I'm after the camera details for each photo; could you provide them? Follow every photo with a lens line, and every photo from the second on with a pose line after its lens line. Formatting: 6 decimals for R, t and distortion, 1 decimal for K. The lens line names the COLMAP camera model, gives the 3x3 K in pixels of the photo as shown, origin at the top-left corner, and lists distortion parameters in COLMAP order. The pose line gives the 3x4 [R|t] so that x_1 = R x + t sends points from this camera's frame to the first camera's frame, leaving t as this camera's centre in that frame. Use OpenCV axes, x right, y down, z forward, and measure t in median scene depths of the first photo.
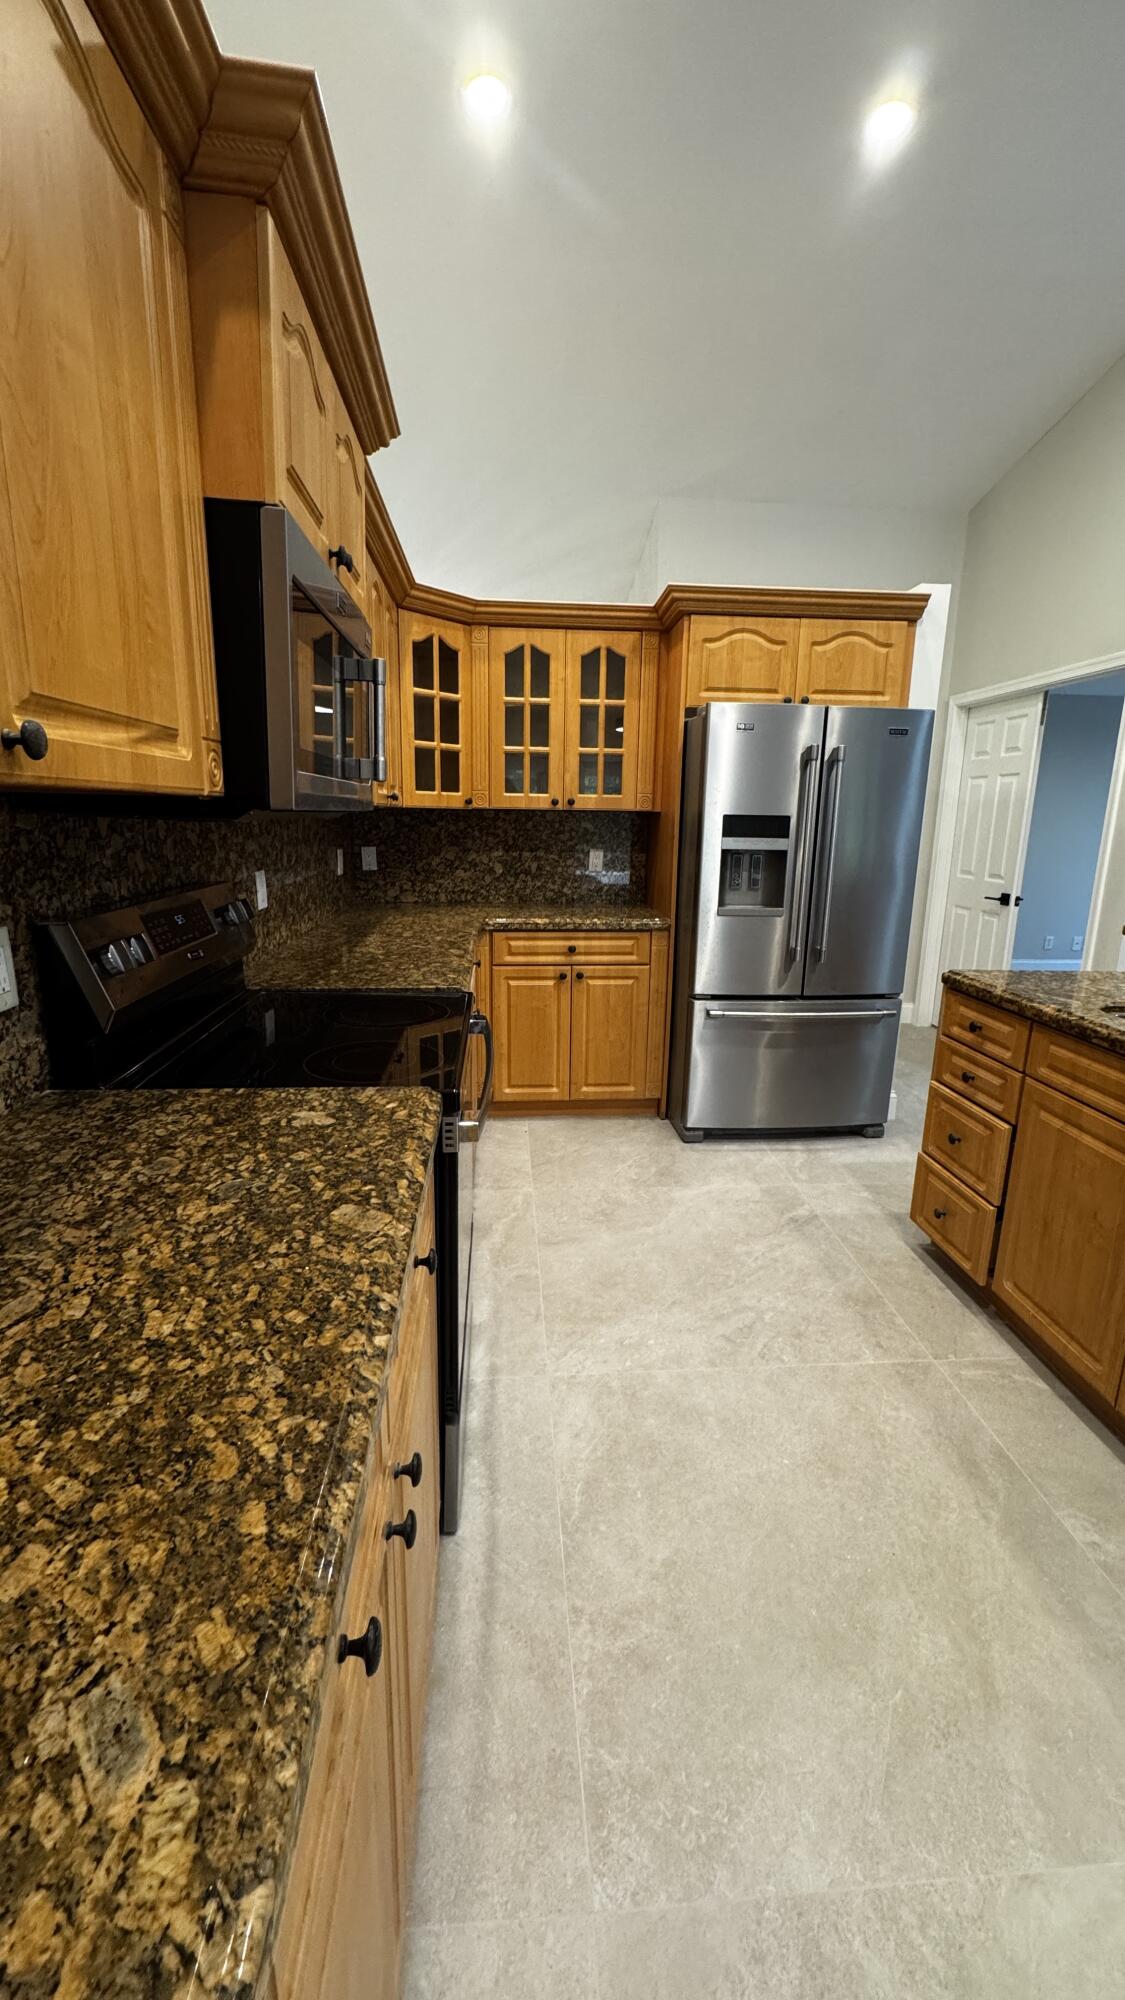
lens RADIAL K [[796.0, 0, 562.5], [0, 796.0, 1000.0], [0, 0, 1]] dist [-0.000189, 0.000176]
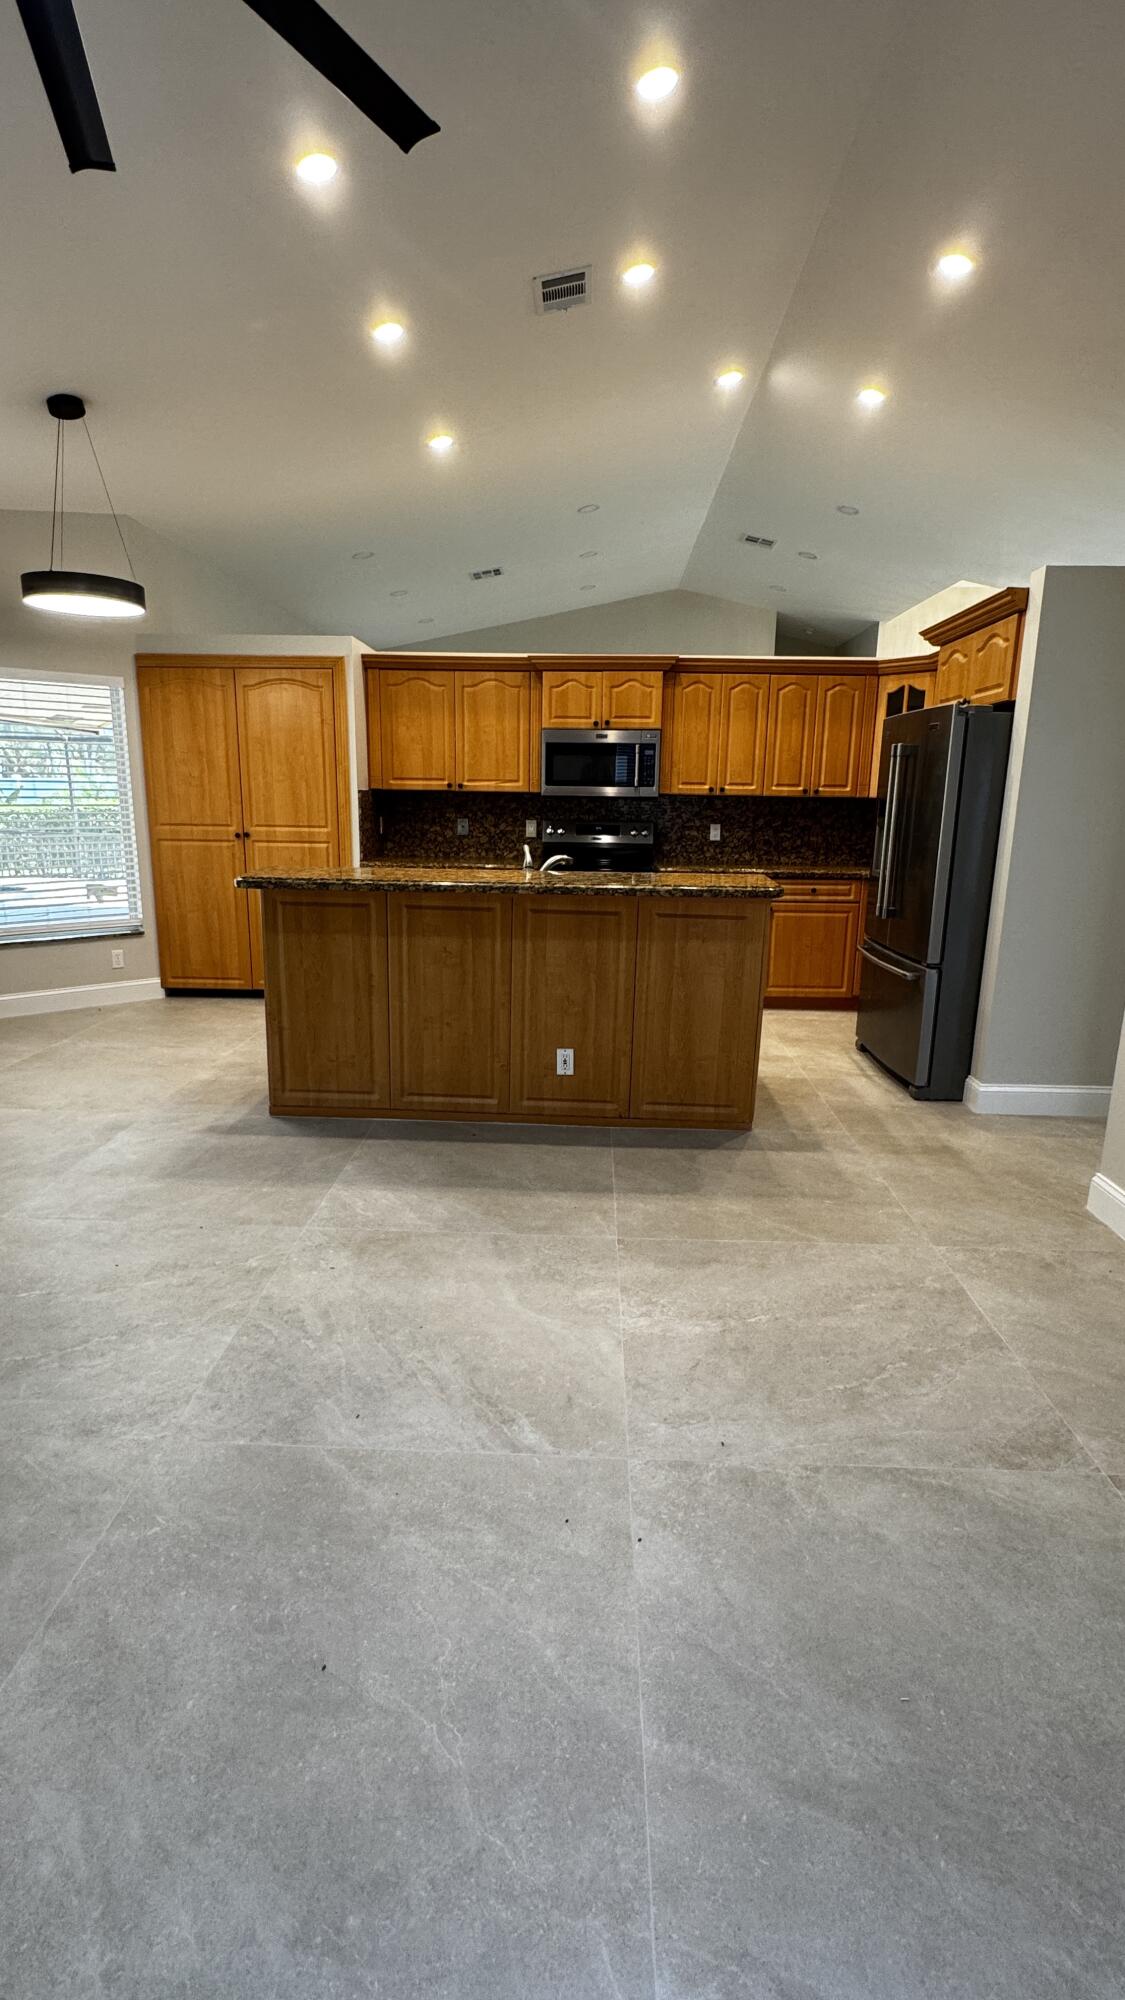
lens RADIAL K [[916.6, 0, 562.5], [0, 916.6, 1000.0], [0, 0, 1]] dist [-0.003559, 0.000055]
pose [[-0.114335, 0.199936, -0.973115, 1.943751], [-0.241930, 0.944445, 0.222470, -0.133312], [0.963534, 0.260862, -0.059613, 0.700839]]
